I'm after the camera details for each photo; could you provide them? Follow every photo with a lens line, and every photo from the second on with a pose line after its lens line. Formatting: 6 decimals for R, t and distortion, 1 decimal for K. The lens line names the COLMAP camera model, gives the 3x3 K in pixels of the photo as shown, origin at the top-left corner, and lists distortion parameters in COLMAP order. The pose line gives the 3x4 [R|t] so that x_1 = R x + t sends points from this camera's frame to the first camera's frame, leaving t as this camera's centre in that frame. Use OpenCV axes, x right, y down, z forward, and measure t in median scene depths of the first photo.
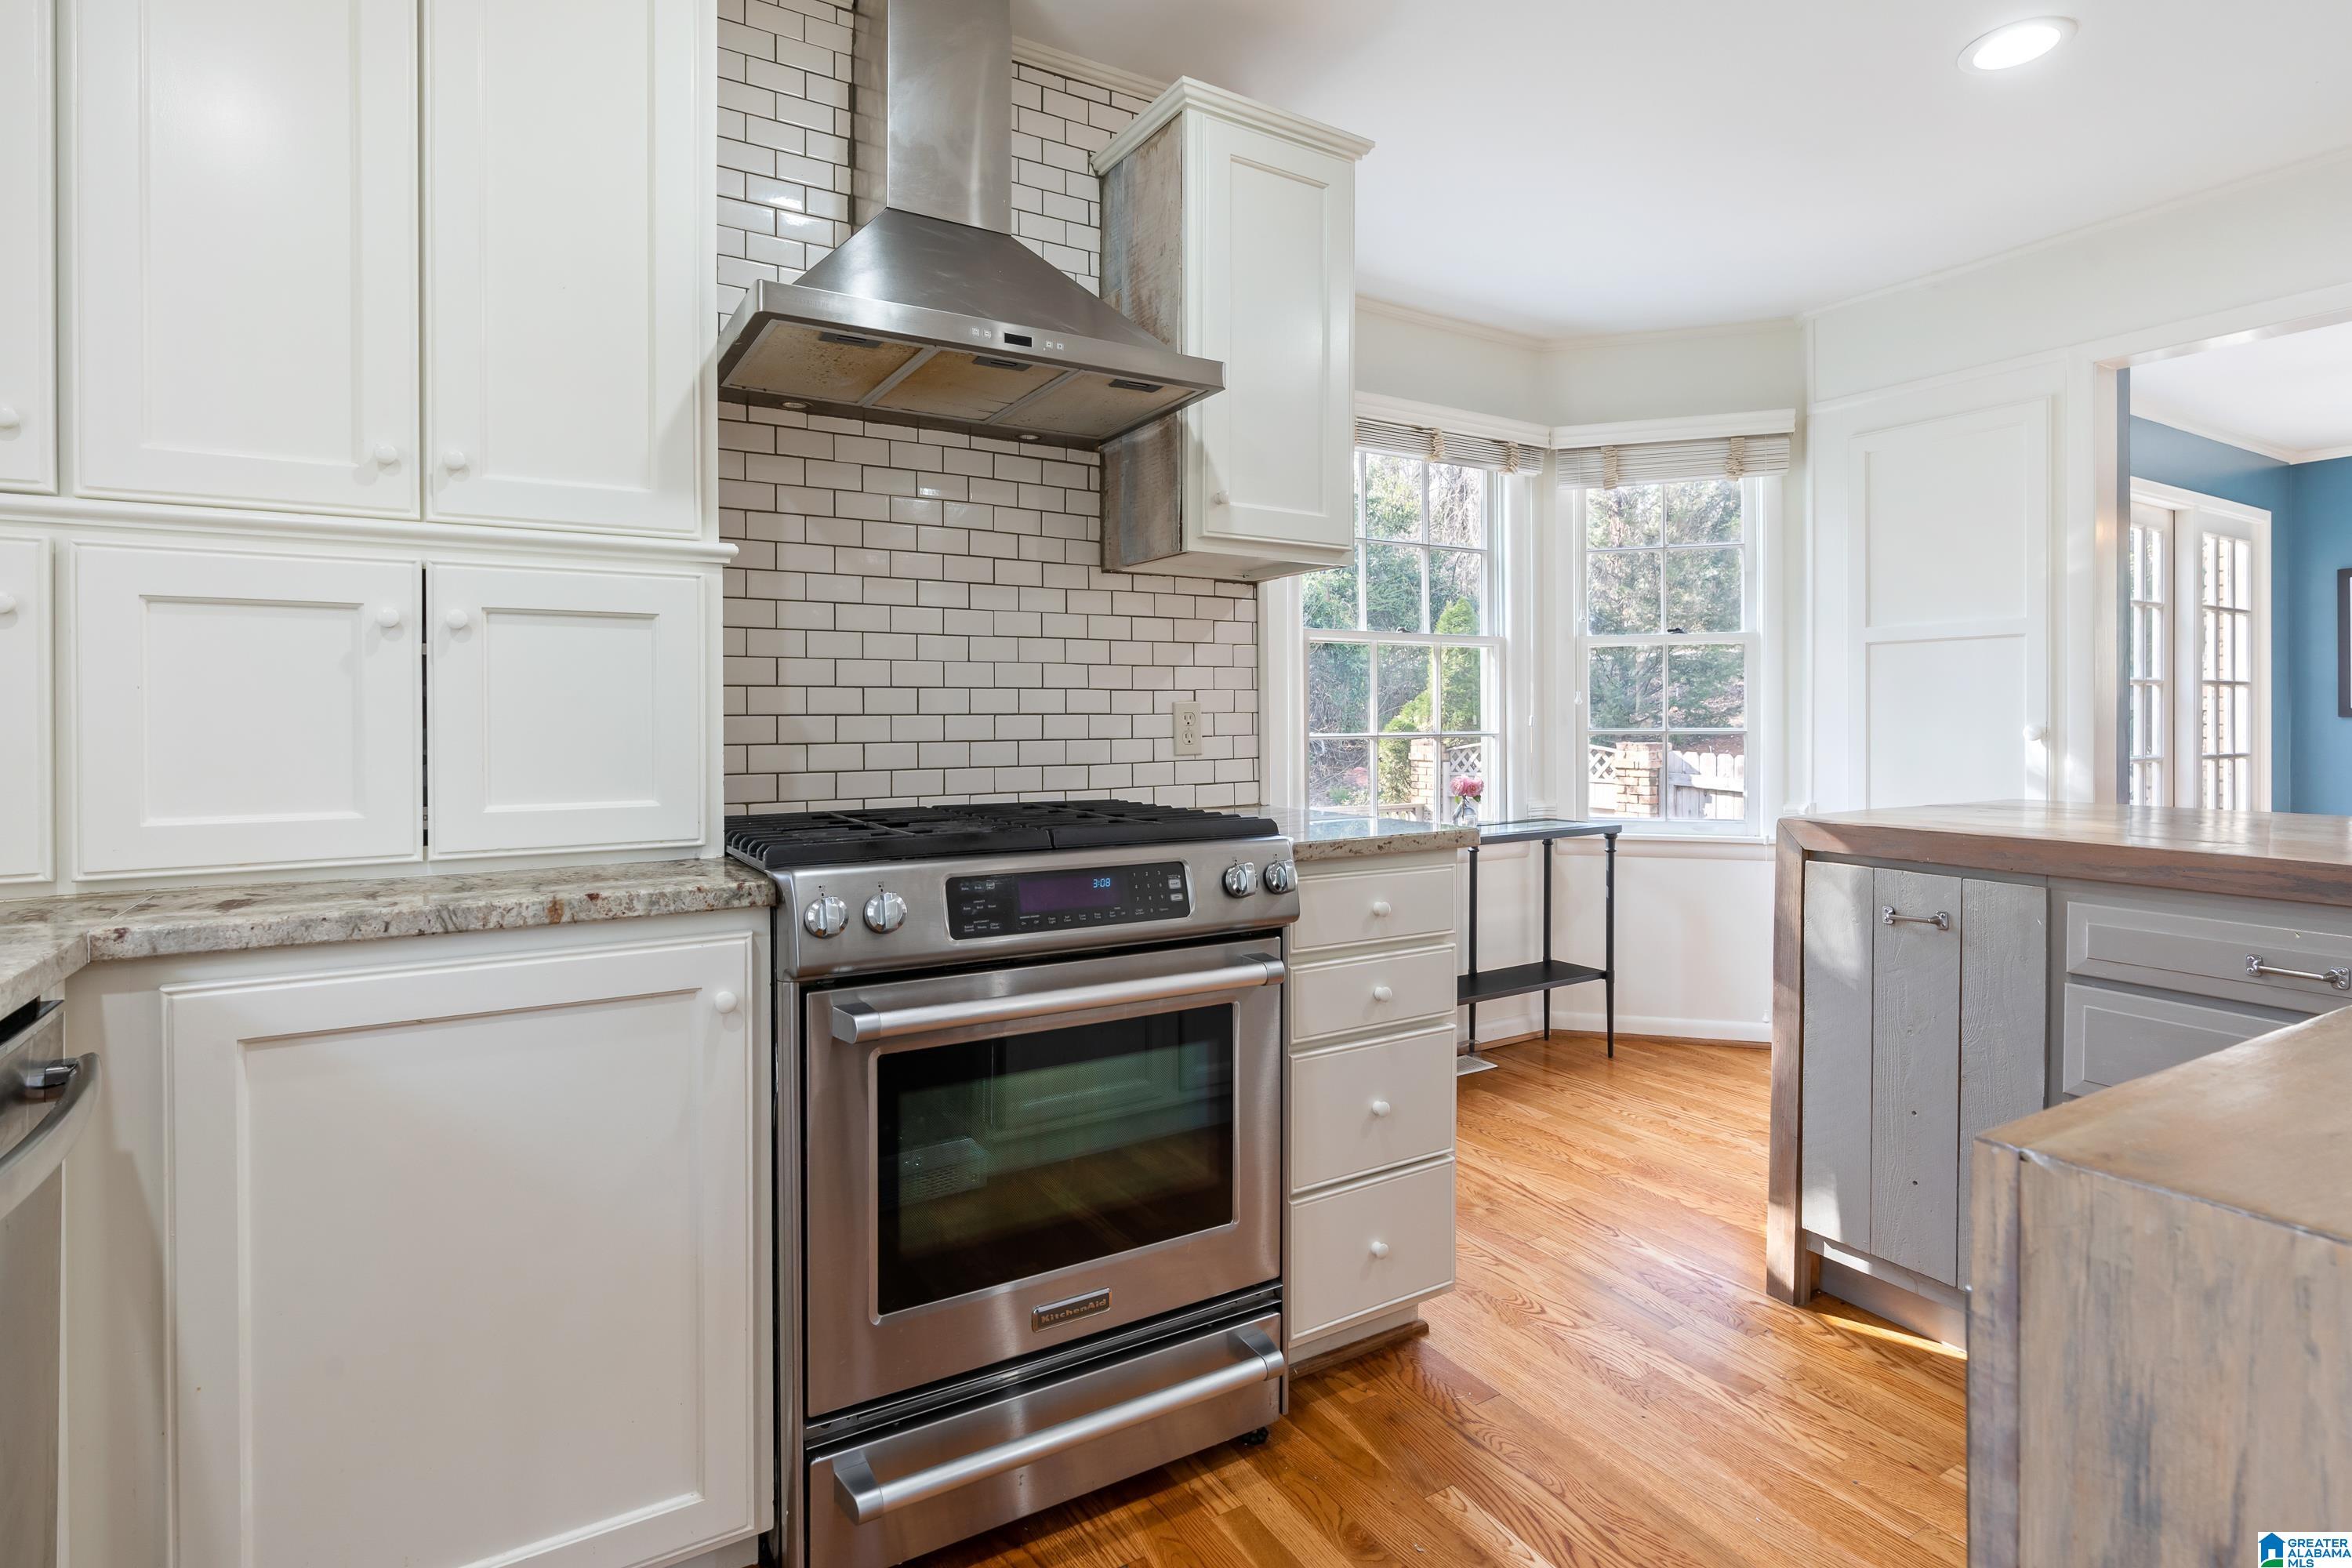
lens RADIAL K [[1167.8, 0, 1176.6], [0, 1167.8, 705.0], [0, 0, 1]] dist [-0.003113, -0.000163]
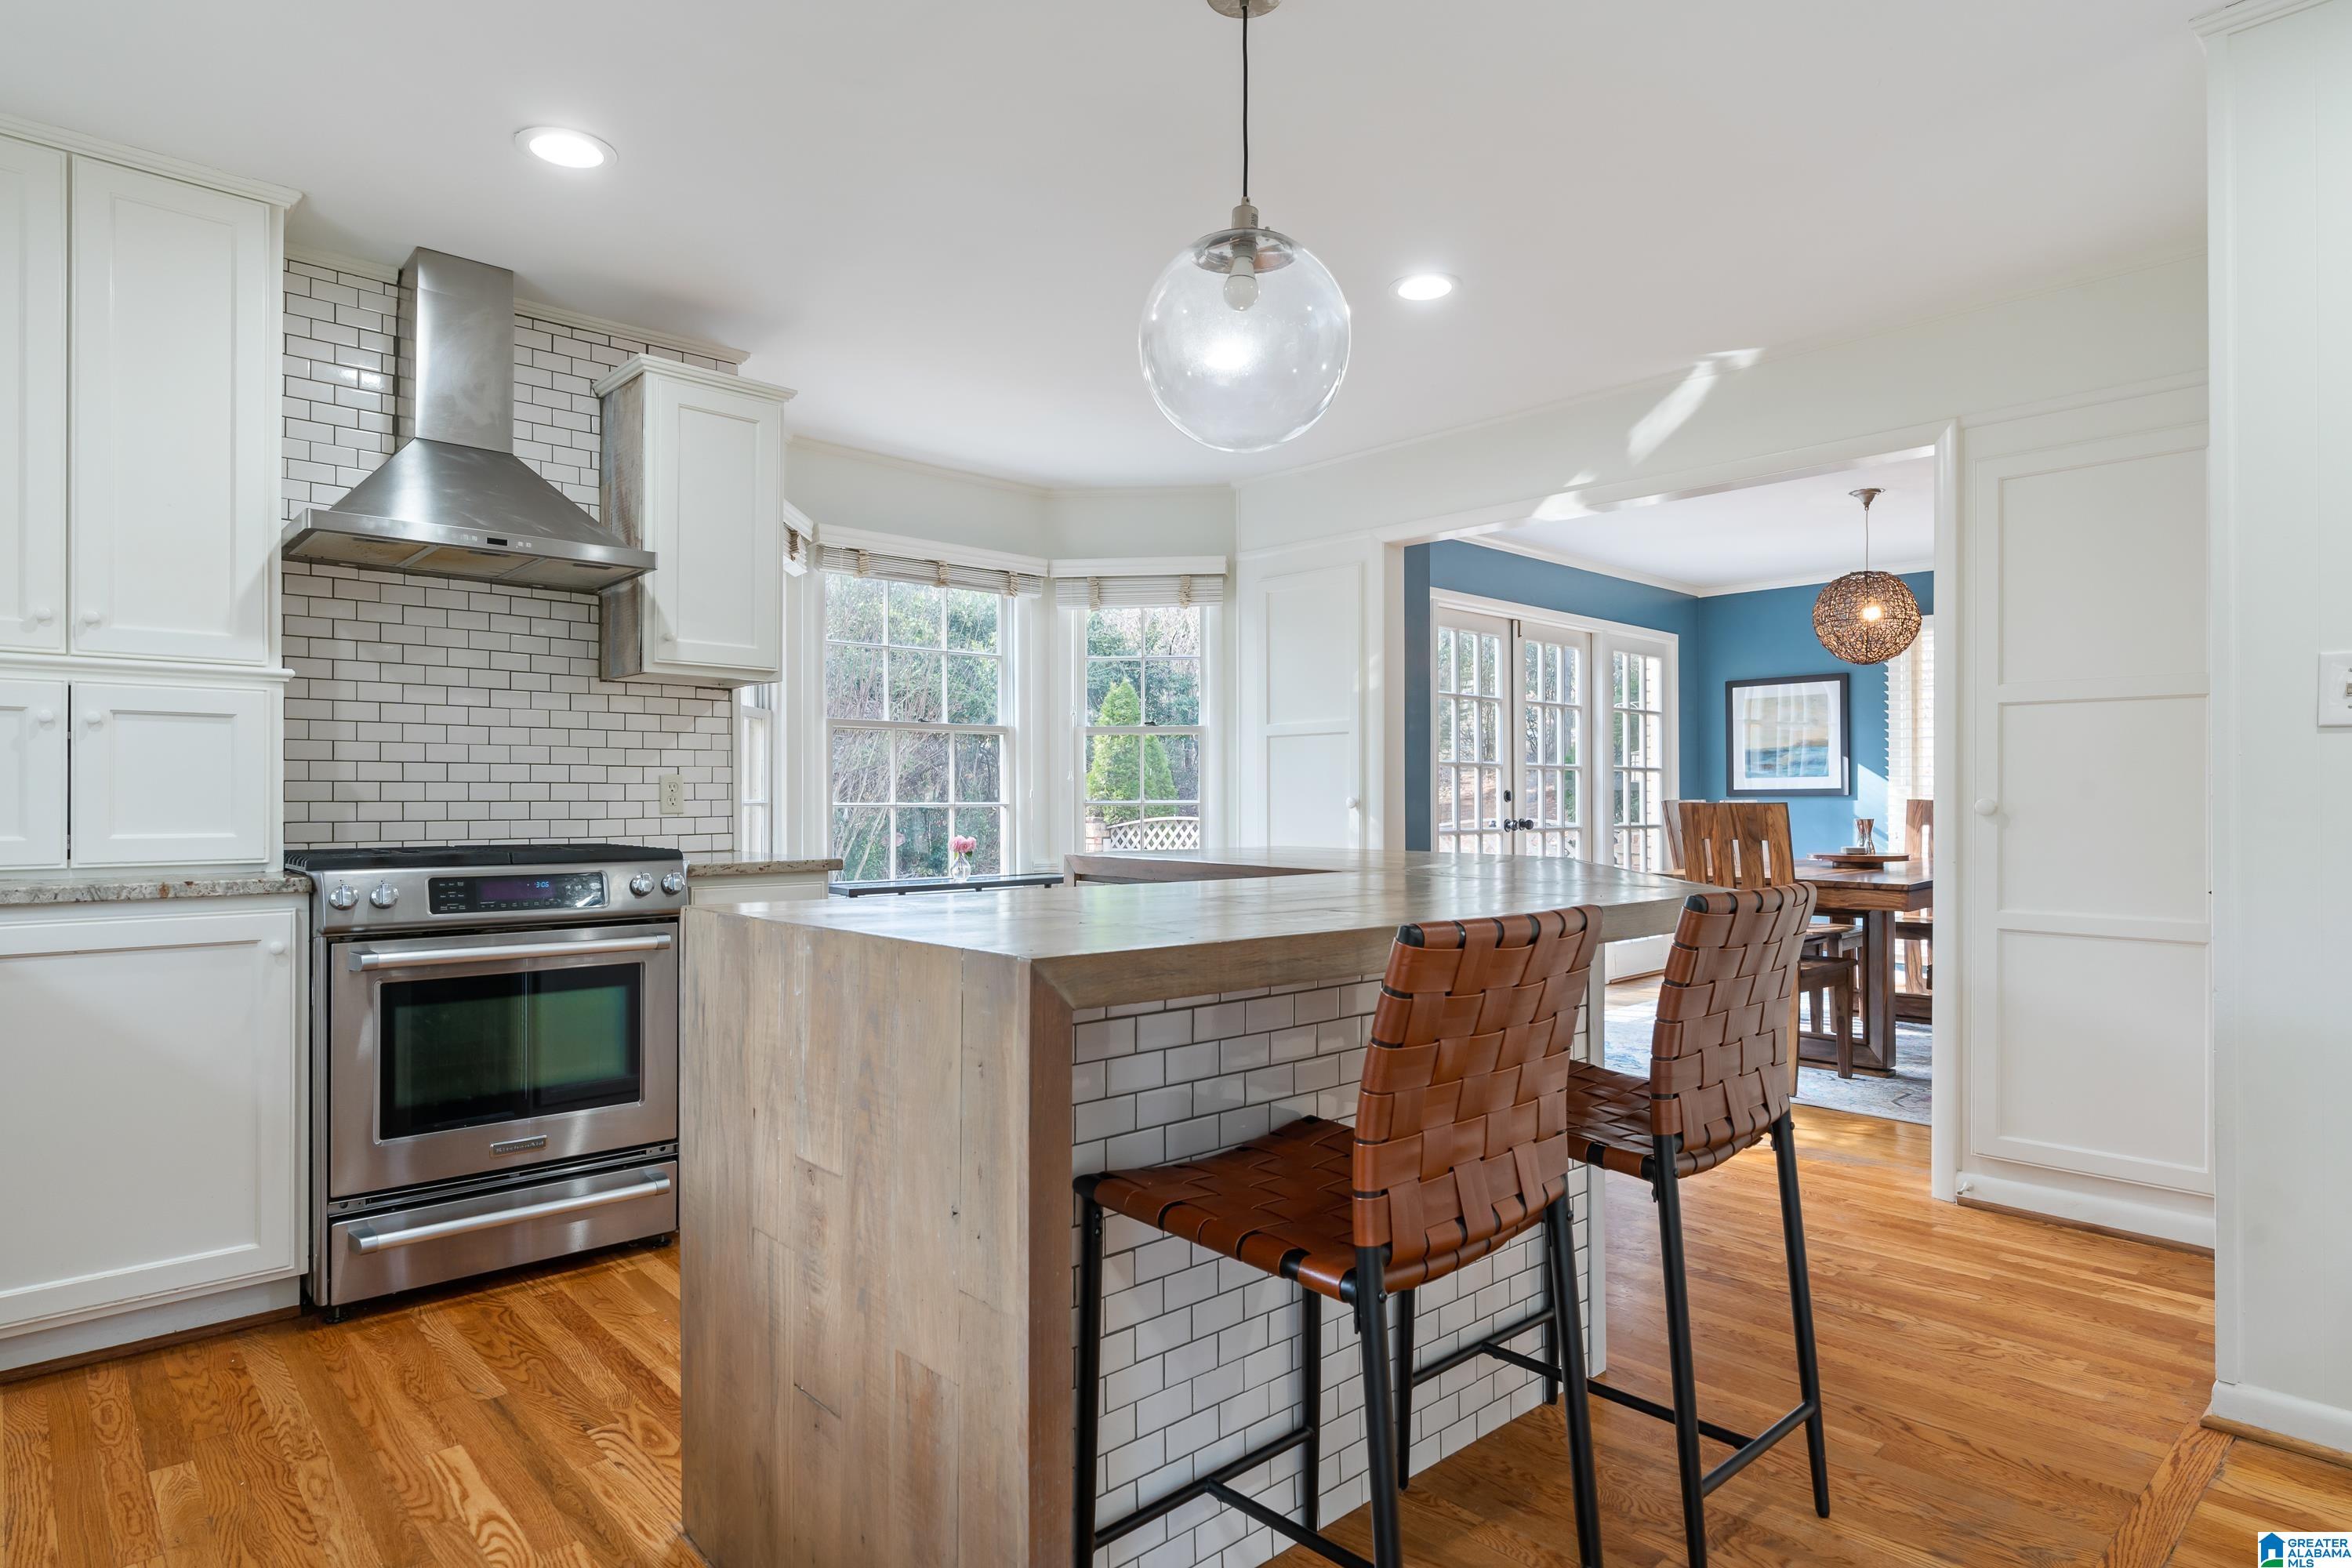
lens RADIAL K [[1289.5, 0, 1176.0], [0, 1289.5, 784.0], [0, 0, 1]] dist [0.000702, 0.000939]
pose [[0.980553, 0.007172, 0.196122, 0.352502], [-0.007011, 0.999974, -0.001515, 0.007190], [-0.196128, 0.000110, 0.980578, -0.734267]]
